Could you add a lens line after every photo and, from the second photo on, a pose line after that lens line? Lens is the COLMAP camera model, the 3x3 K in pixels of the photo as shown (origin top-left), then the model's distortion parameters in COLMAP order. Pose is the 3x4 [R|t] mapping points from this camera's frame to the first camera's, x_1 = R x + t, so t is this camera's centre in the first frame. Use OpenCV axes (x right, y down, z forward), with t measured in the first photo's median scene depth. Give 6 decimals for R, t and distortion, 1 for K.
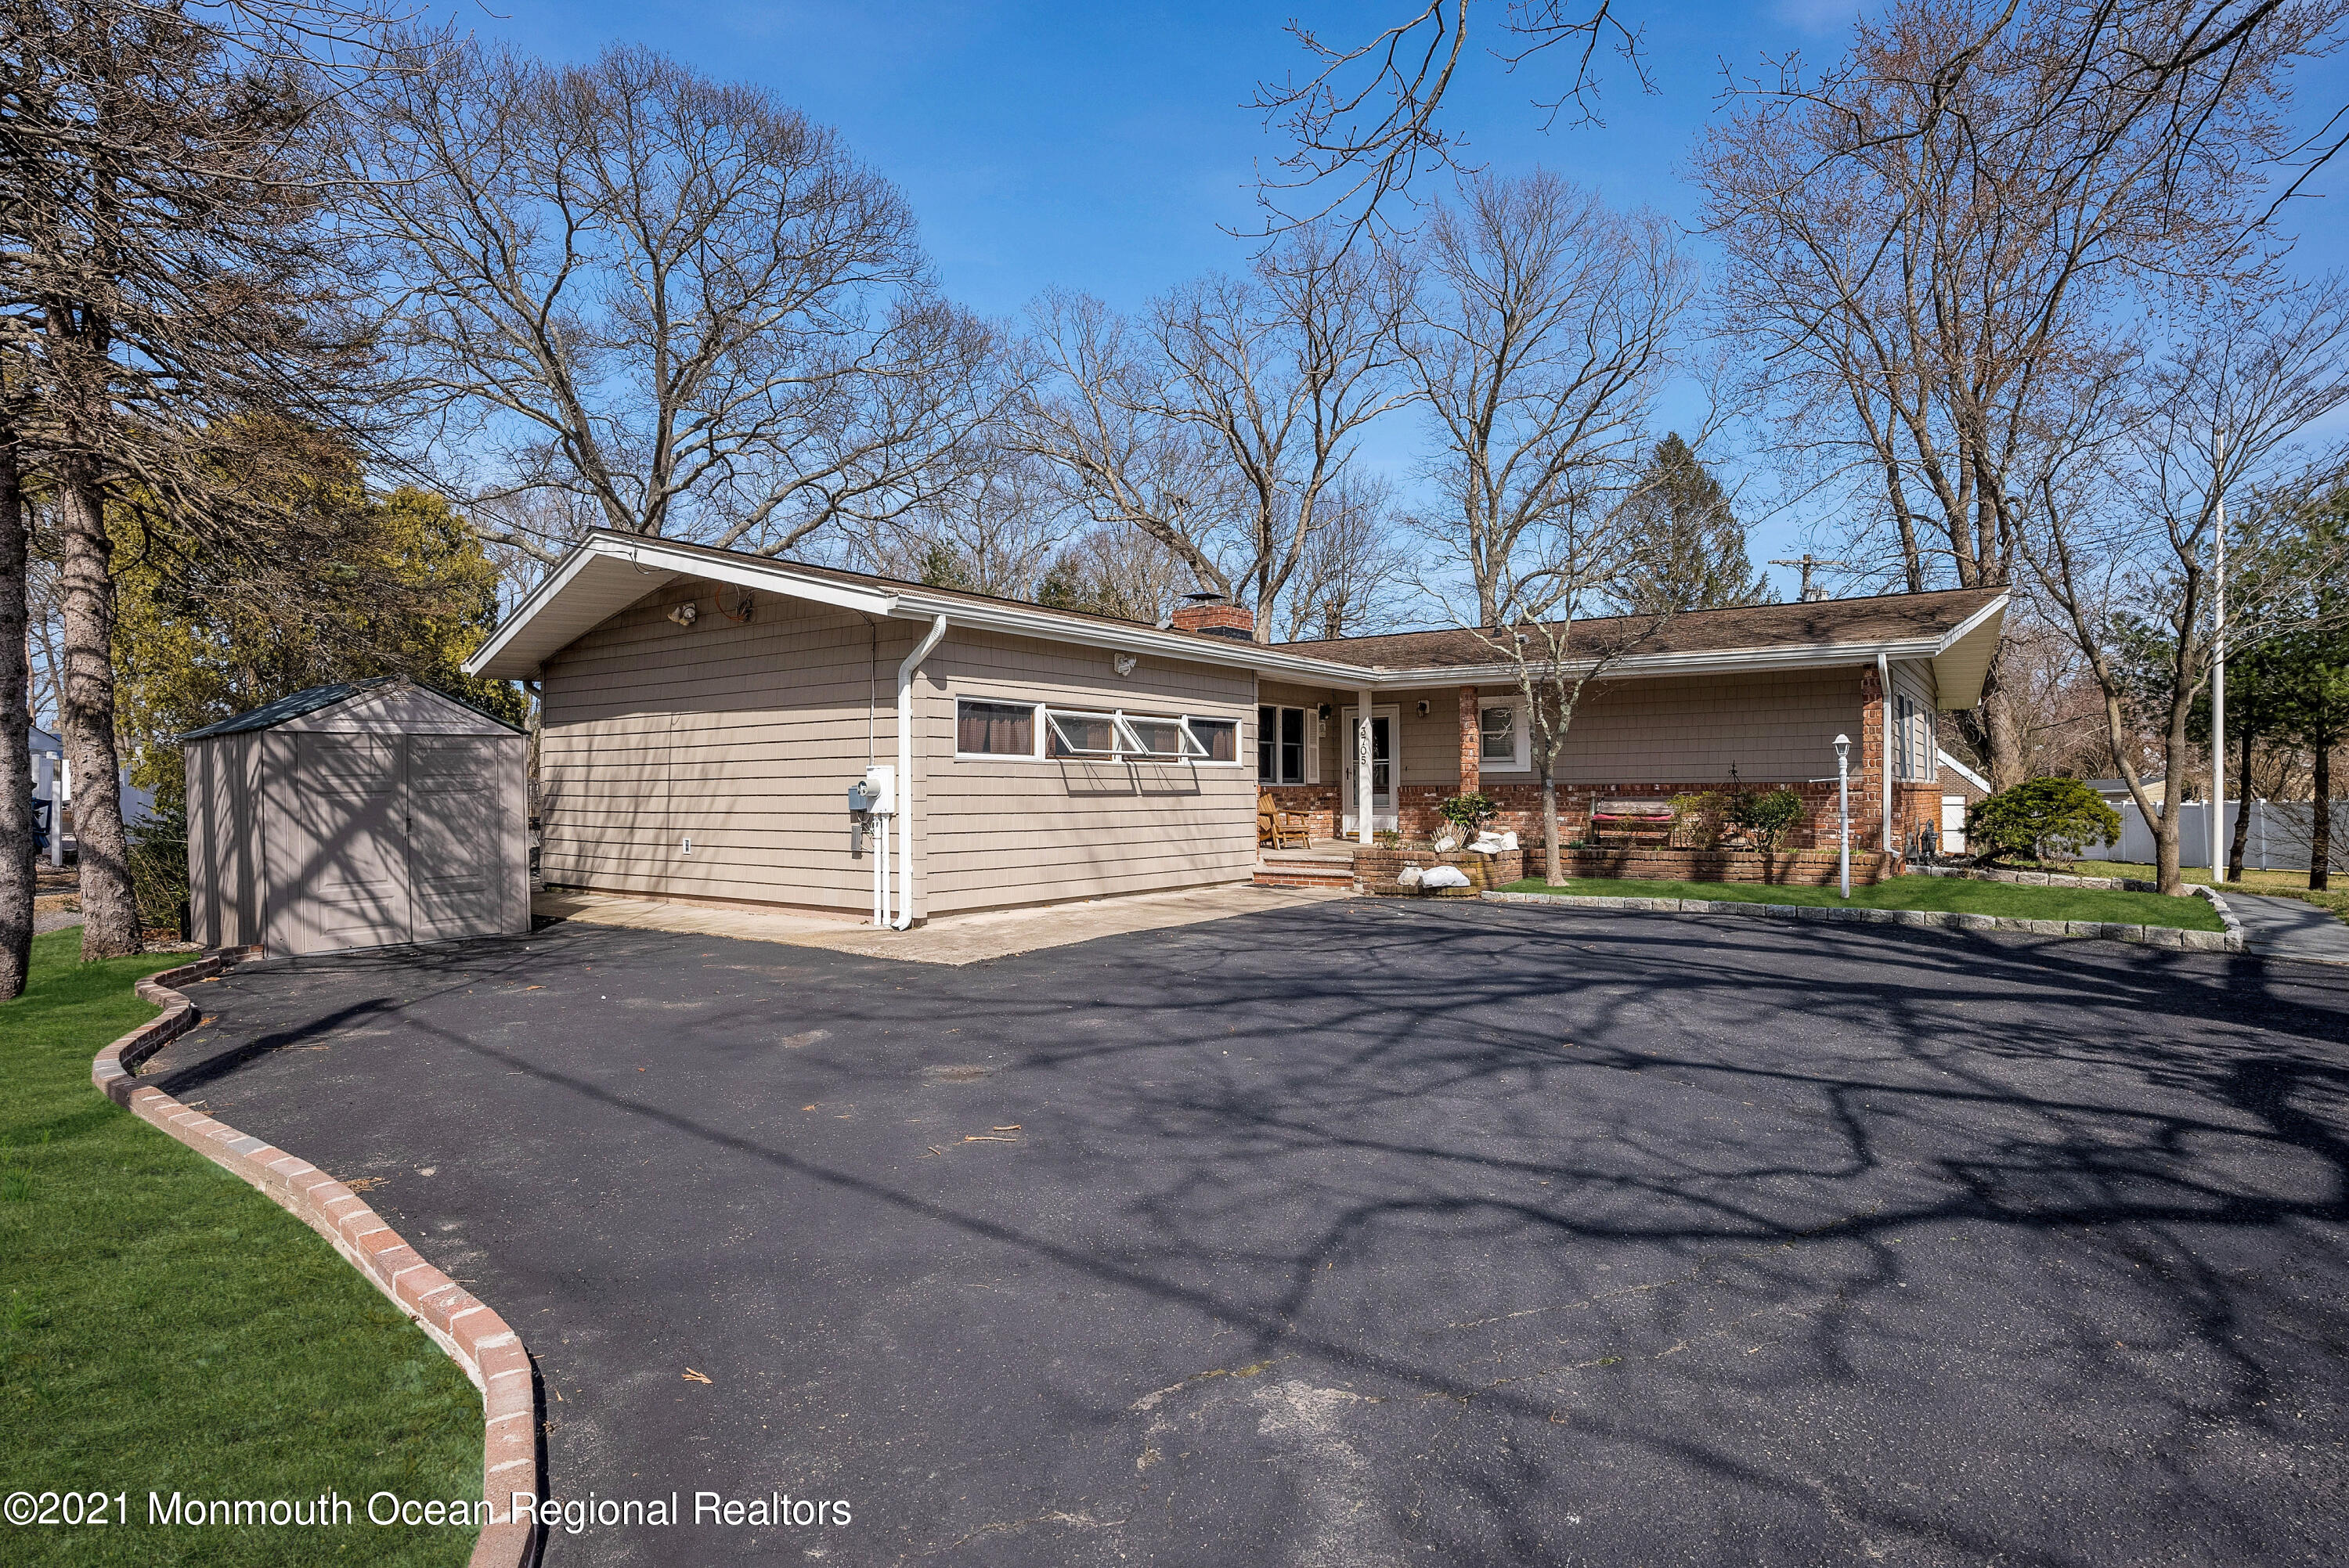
lens RADIAL K [[1237.6, 0, 1166.2], [0, 1237.6, 805.1], [0, 0, 1]] dist [-0.031215, 0.000346]
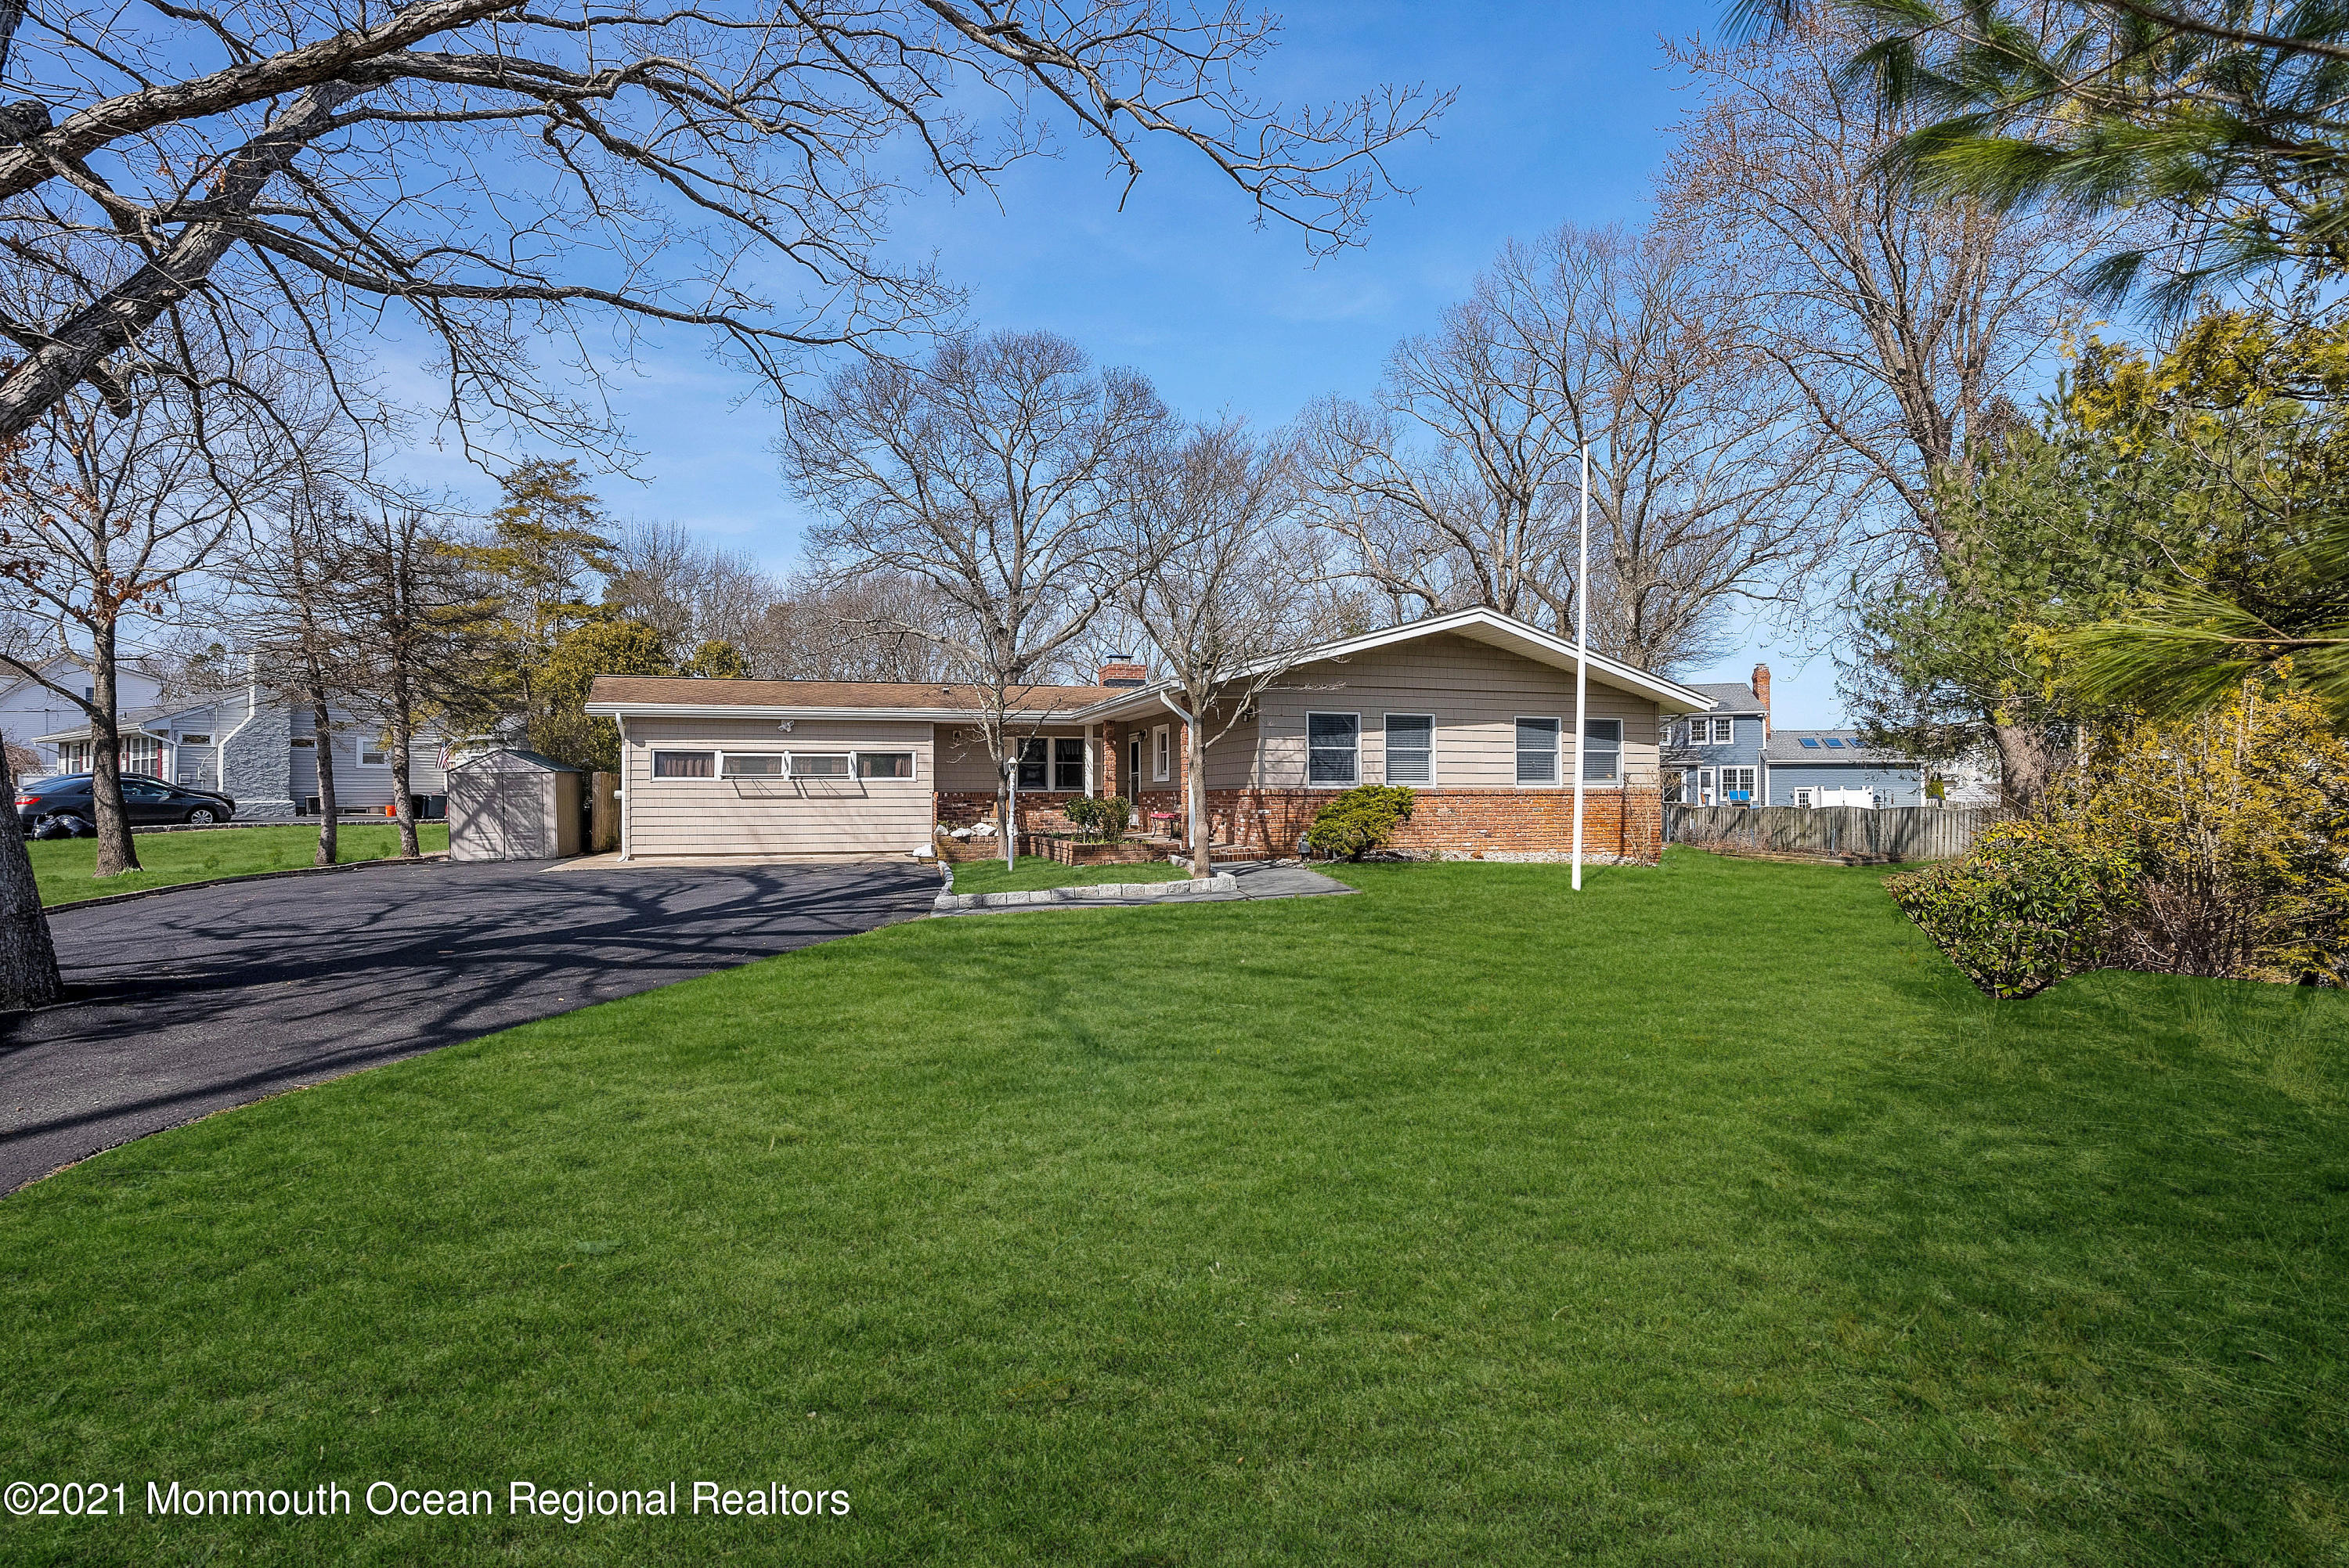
lens RADIAL K [[1100.7, 0, 1185.0], [0, 1100.7, 783.5], [0, 0, 1]] dist [-0.057889, 0.018698]
pose [[0.797881, -0.006211, -0.602784, 1.491775], [-0.005812, 0.999821, -0.017996, -0.004920], [0.602787, 0.017862, 0.797702, 0.090786]]
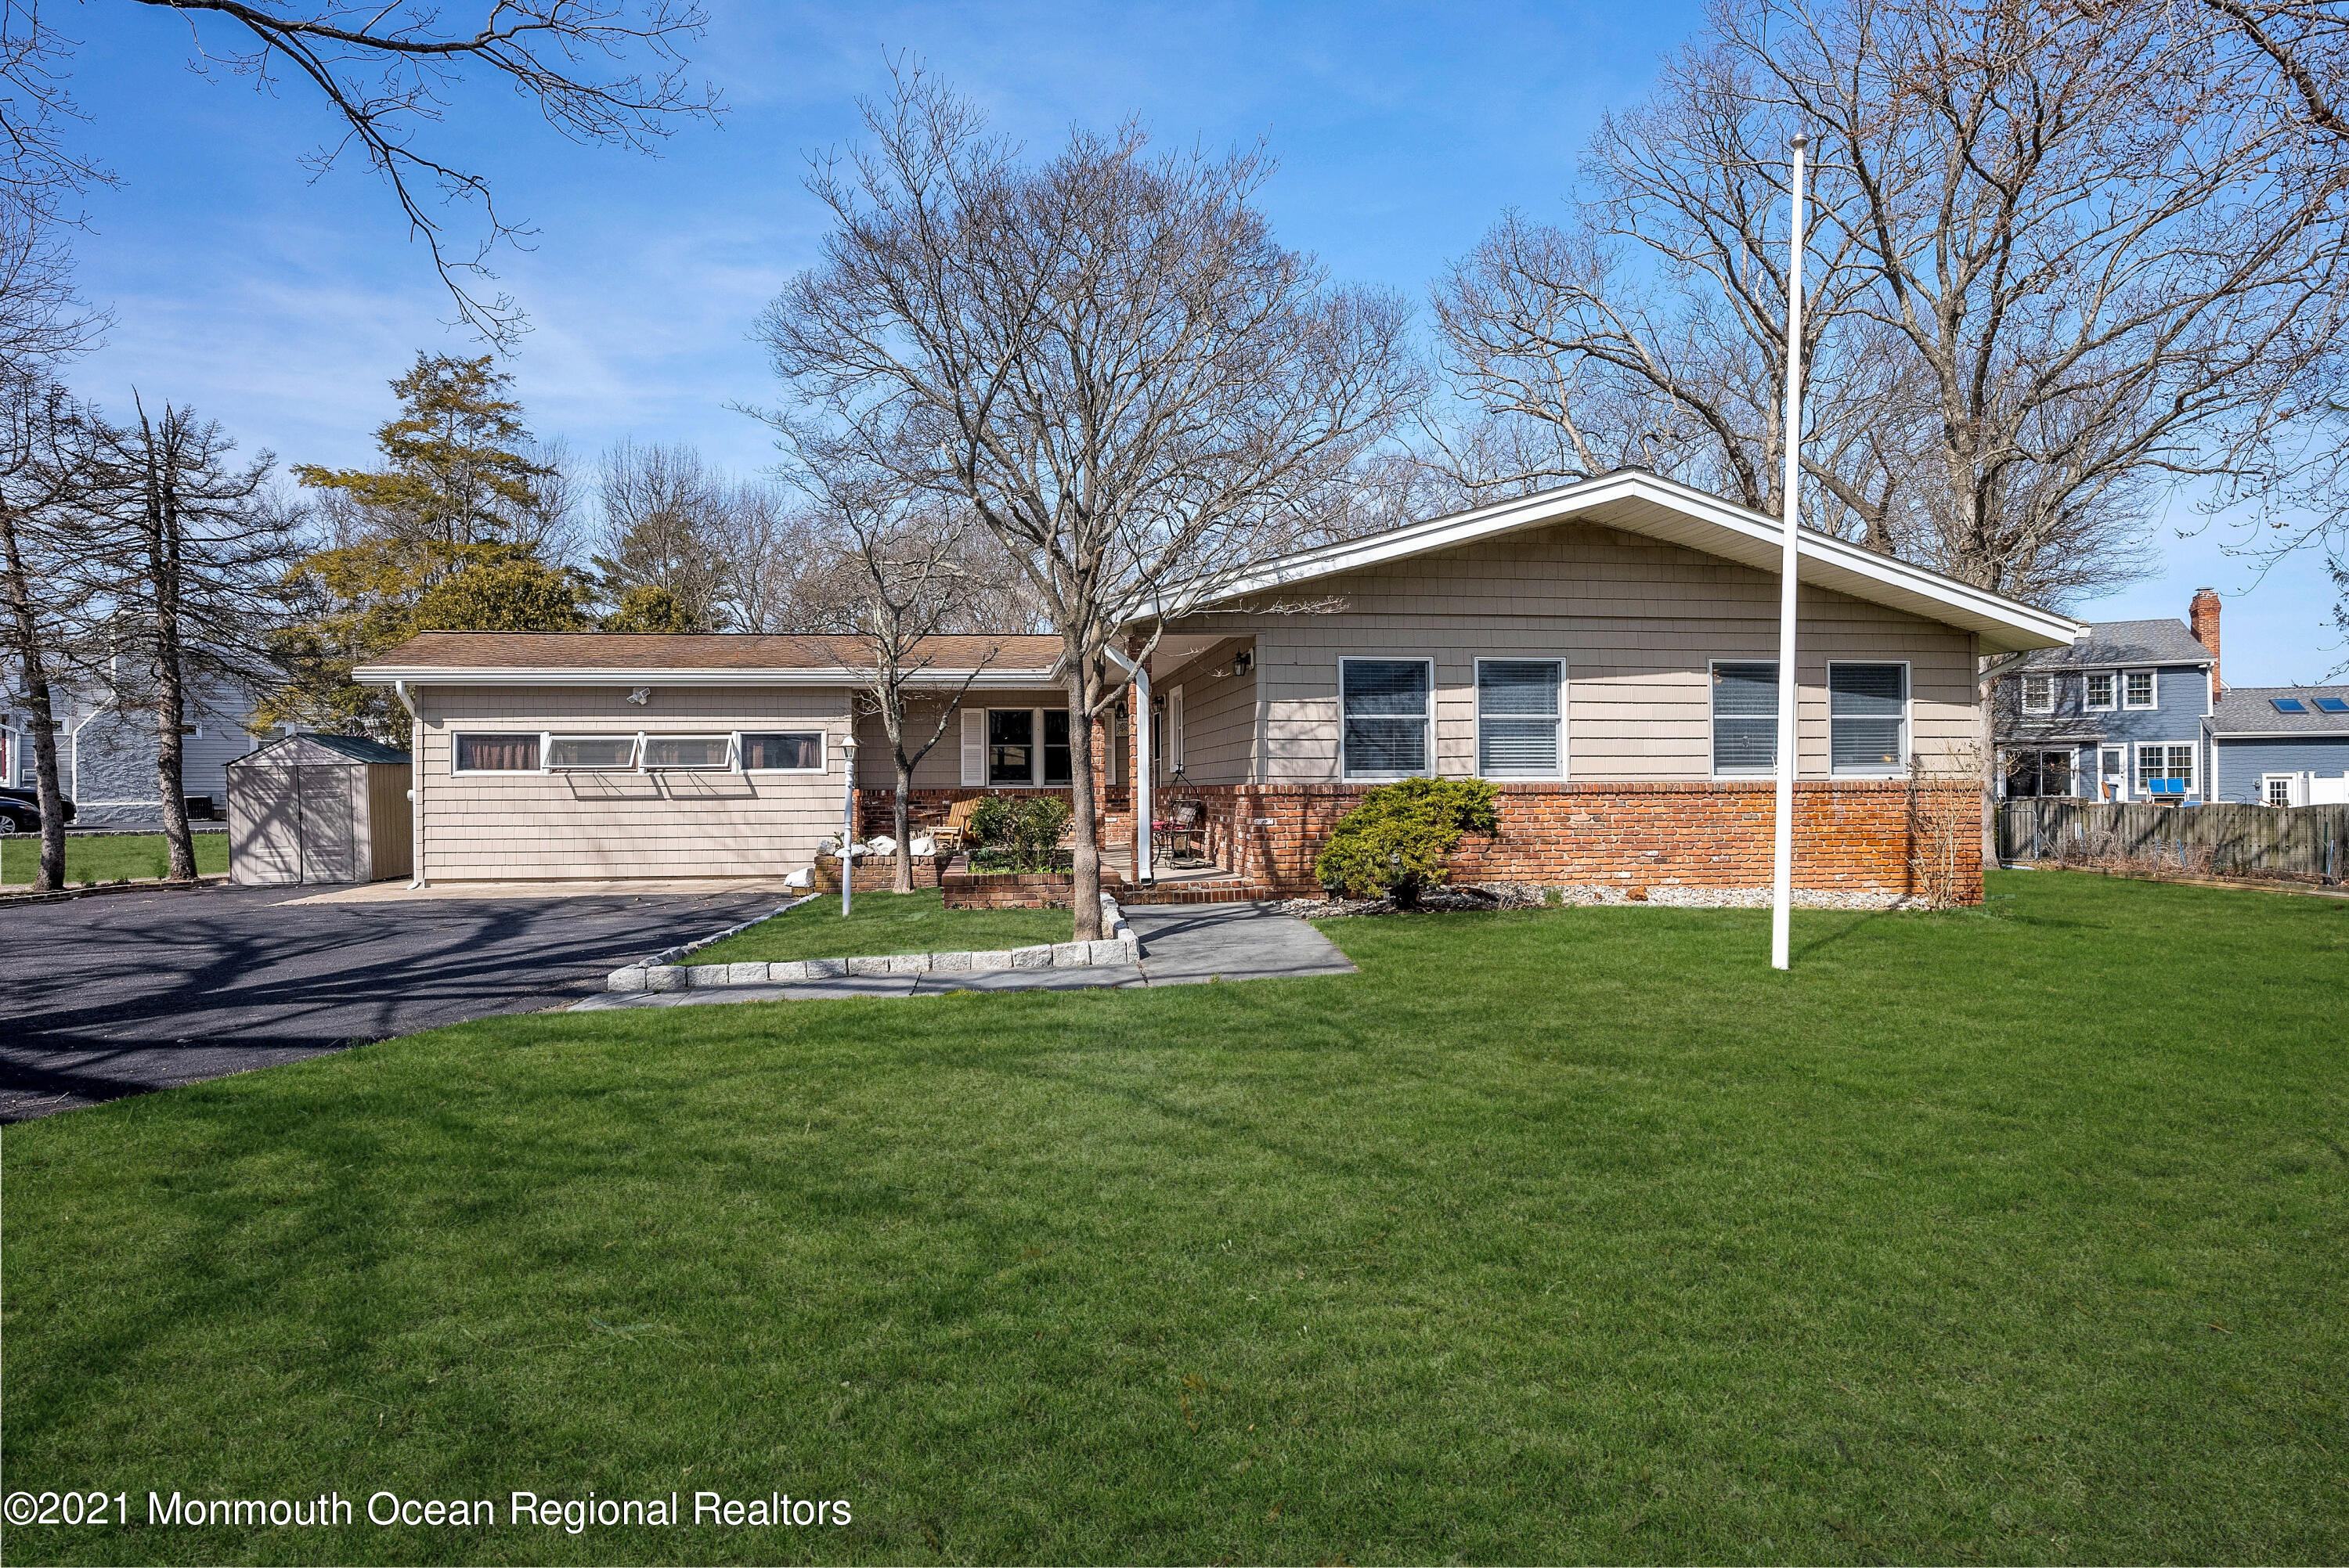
lens RADIAL K [[1364.9, 0, 1182.1], [0, 1364.9, 778.0], [0, 0, 1]] dist [-0.011338, 0.005414]
pose [[0.689739, -0.007601, -0.724018, 1.455787], [-0.002723, 0.999911, -0.013091, -0.014518], [0.724053, 0.011001, 0.689657, 0.477715]]
